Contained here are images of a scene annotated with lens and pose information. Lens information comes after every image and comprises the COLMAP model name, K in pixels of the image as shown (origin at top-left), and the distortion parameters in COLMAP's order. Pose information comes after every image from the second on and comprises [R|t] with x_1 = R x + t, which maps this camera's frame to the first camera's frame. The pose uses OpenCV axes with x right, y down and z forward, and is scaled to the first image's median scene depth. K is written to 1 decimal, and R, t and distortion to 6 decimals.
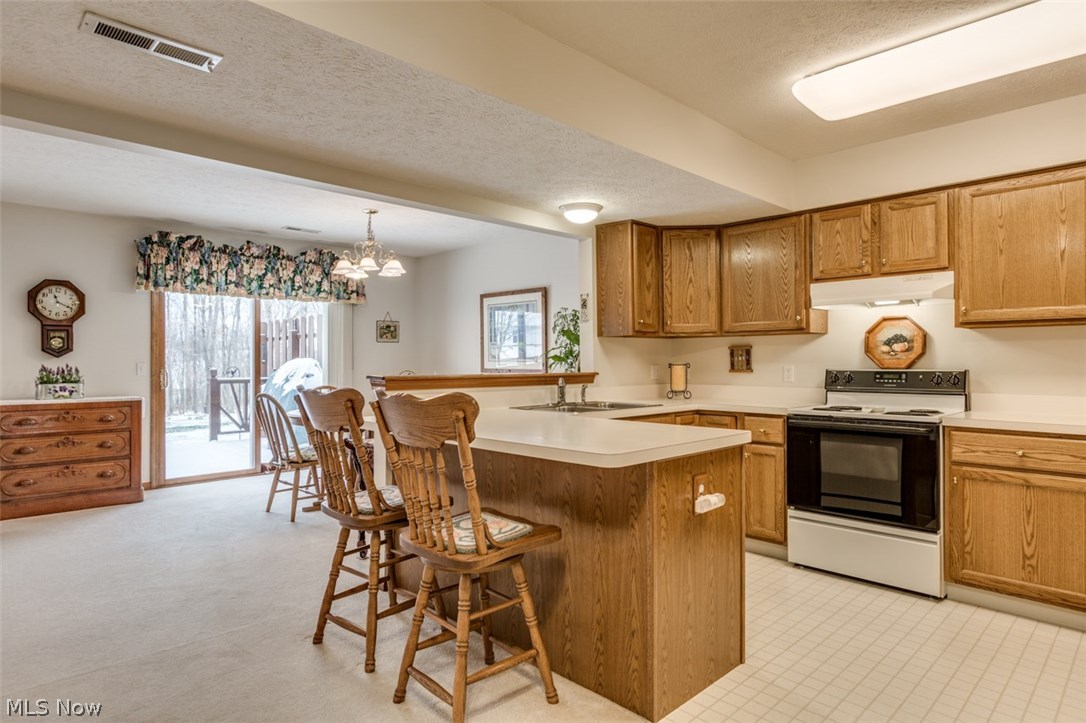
lens RADIAL K [[636.7, 0, 539.2], [0, 636.7, 360.7], [0, 0, 1]] dist [-0.004378, -0.004746]
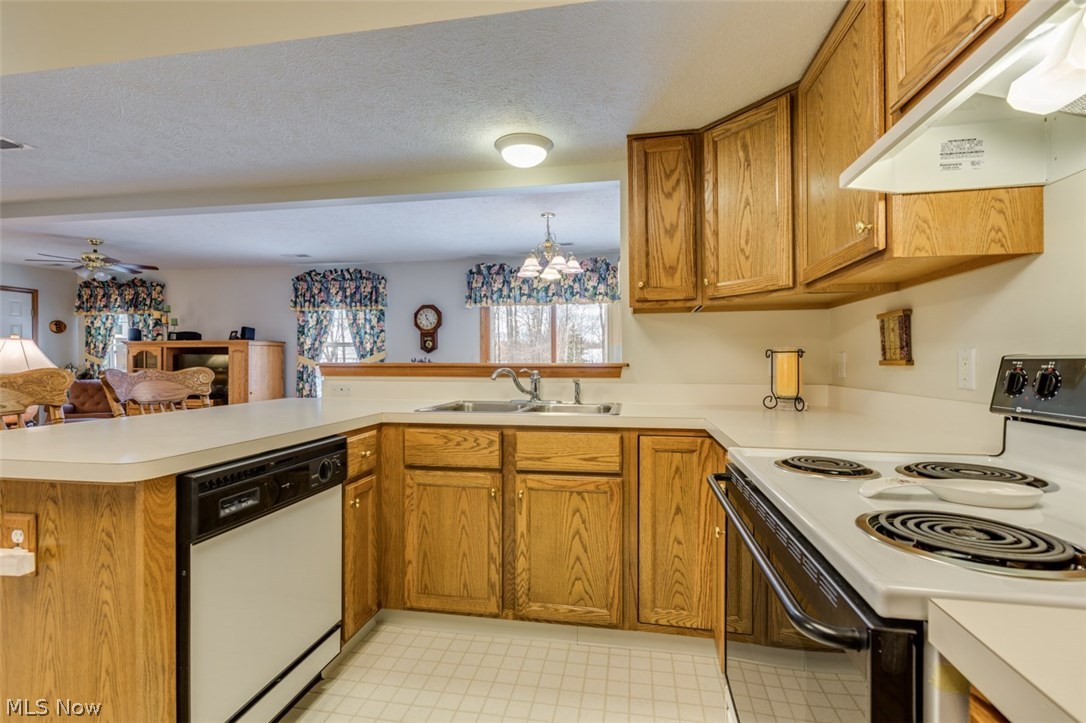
lens RADIAL K [[496.2, 0, 546.0], [0, 496.2, 359.0], [0, 0, 1]] dist [-0.002078, -0.000603]
pose [[0.574634, -0.002348, -0.818407, 0.433229], [0.000880, 0.999997, -0.002251, 0.012567], [0.818410, 0.000573, 0.574634, 0.520901]]
